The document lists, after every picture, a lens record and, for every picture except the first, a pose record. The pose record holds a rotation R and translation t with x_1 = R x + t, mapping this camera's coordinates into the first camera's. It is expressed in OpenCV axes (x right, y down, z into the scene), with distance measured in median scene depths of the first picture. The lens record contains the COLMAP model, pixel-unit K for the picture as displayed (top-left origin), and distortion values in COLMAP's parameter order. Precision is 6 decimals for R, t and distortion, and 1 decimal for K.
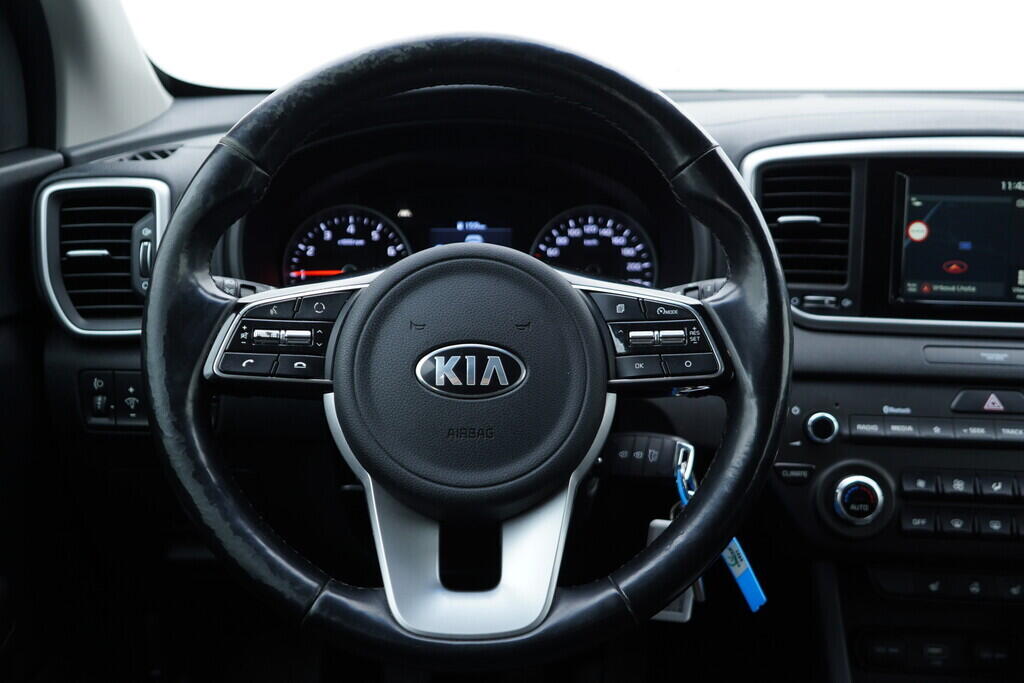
lens RADIAL K [[1054.2, 0, 512.5], [0, 1054.2, 339.9], [0, 0, 1]] dist [0.002857, 0.000000]
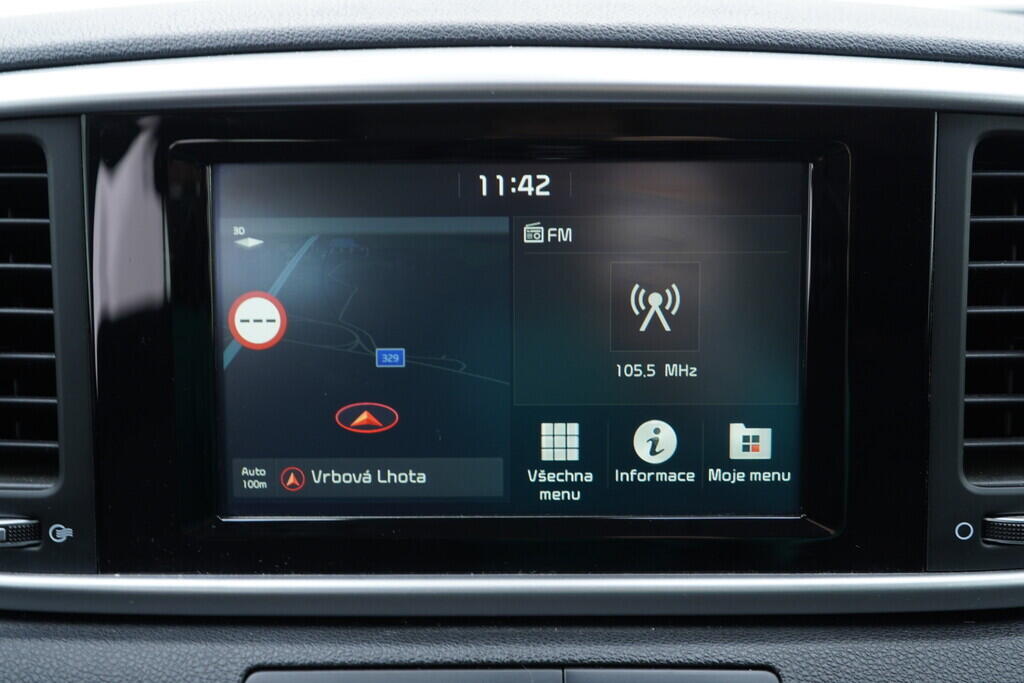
lens RADIAL K [[1054.2, 0, 513.5], [0, 1054.2, 333.9], [0, 0, 1]] dist [0.002857, 0.000000]
pose [[0.996485, -0.037355, 0.074984, 0.456418], [0.036773, 0.999282, 0.009127, -0.101922], [-0.075272, -0.006338, 0.997143, 0.662003]]
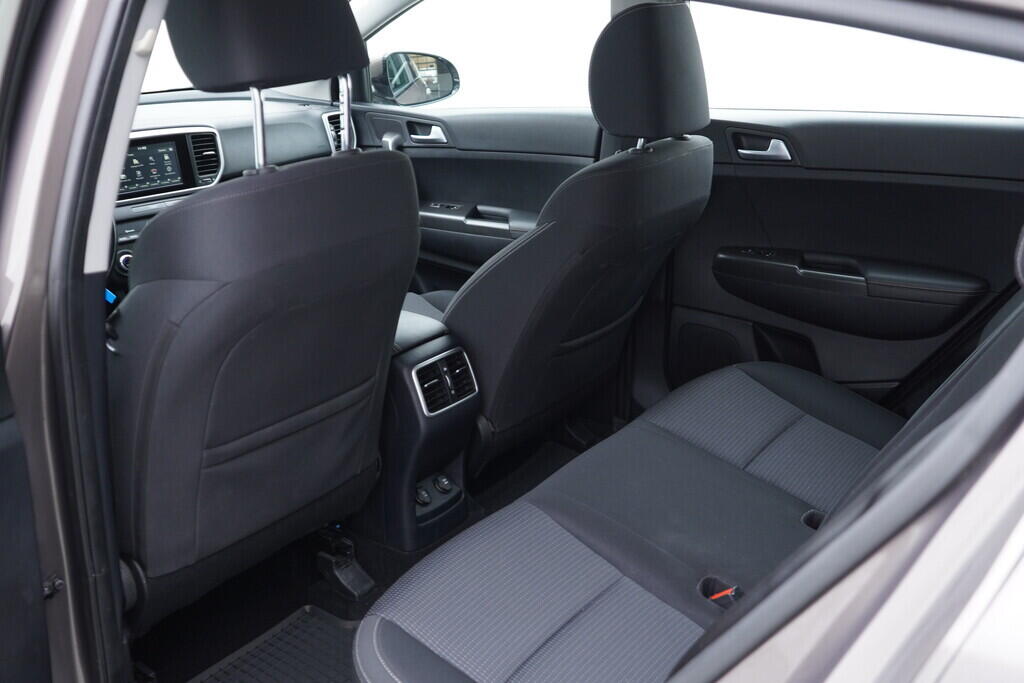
lens RADIAL K [[1054.2, 0, 515.0], [0, 1054.2, 344.6], [0, 0, 1]] dist [0.002857, 0.000000]
pose [[0.618323, -0.284205, 0.732738, -1.194421], [0.219950, 0.957647, 0.185835, 0.059040], [-0.754519, 0.046259, 0.654646, -1.686557]]
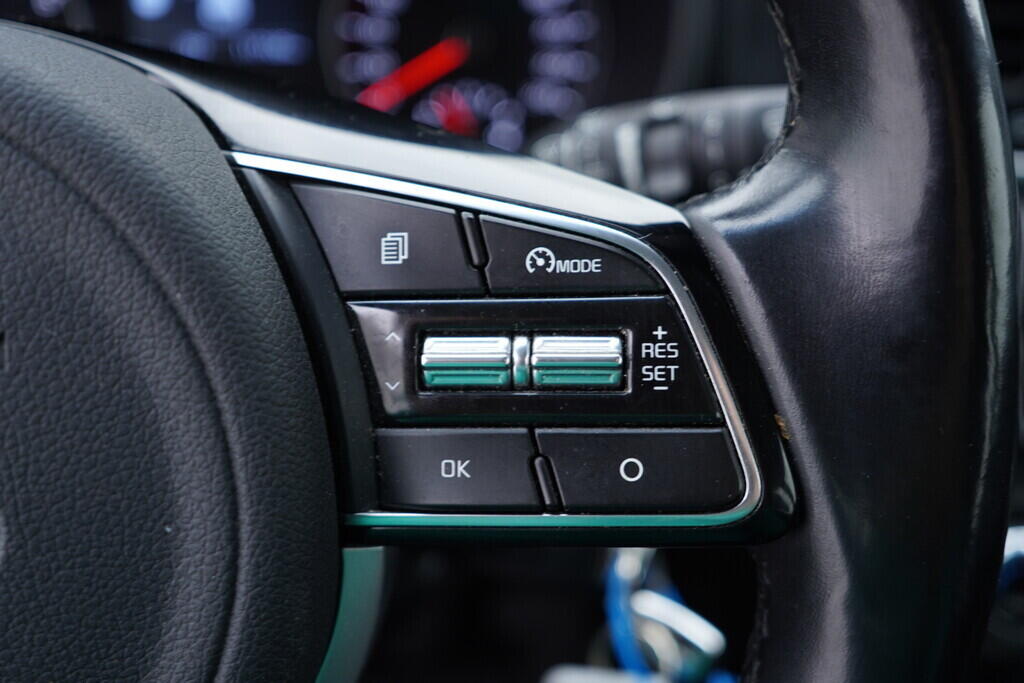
lens RADIAL K [[1054.2, 0, 510.5], [0, 1054.2, 347.1], [0, 0, 1]] dist [0.002857, 0.000000]
pose [[0.999973, -0.004984, 0.005405, 0.104483], [0.003493, 0.968950, 0.247232, -0.058123], [-0.006470, -0.247206, 0.968941, 0.580688]]
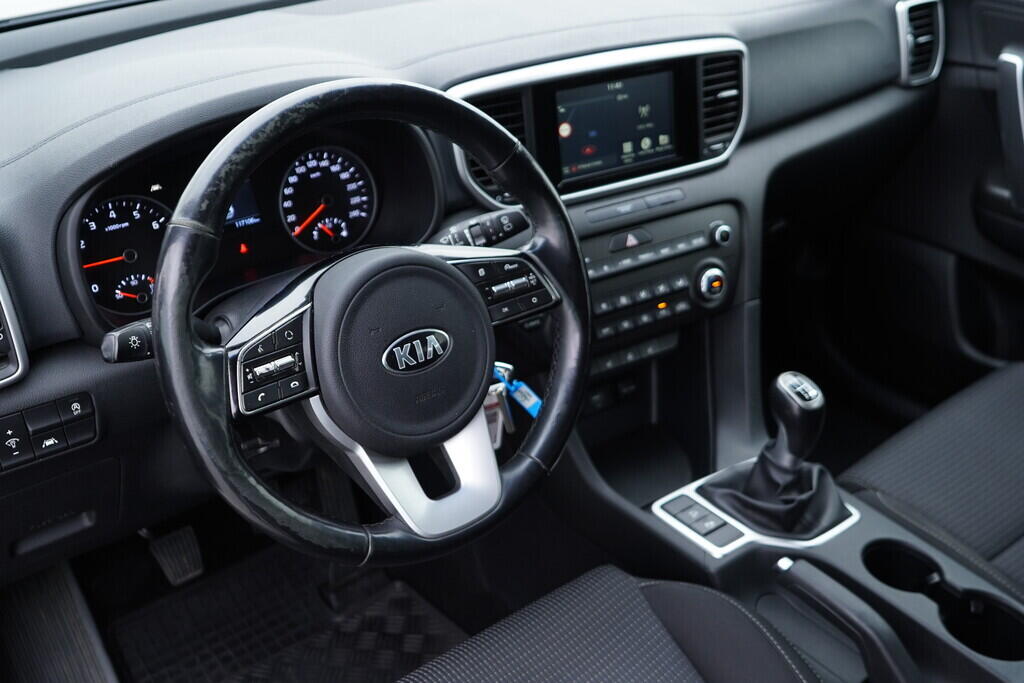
lens RADIAL K [[1054.2, 0, 515.0], [0, 1054.2, 341.8], [0, 0, 1]] dist [0.002857, 0.000000]
pose [[0.799509, -0.307583, 0.515925, -0.487310], [0.158343, 0.936483, 0.312933, -0.296169], [-0.579408, -0.168499, 0.797430, -0.123677]]
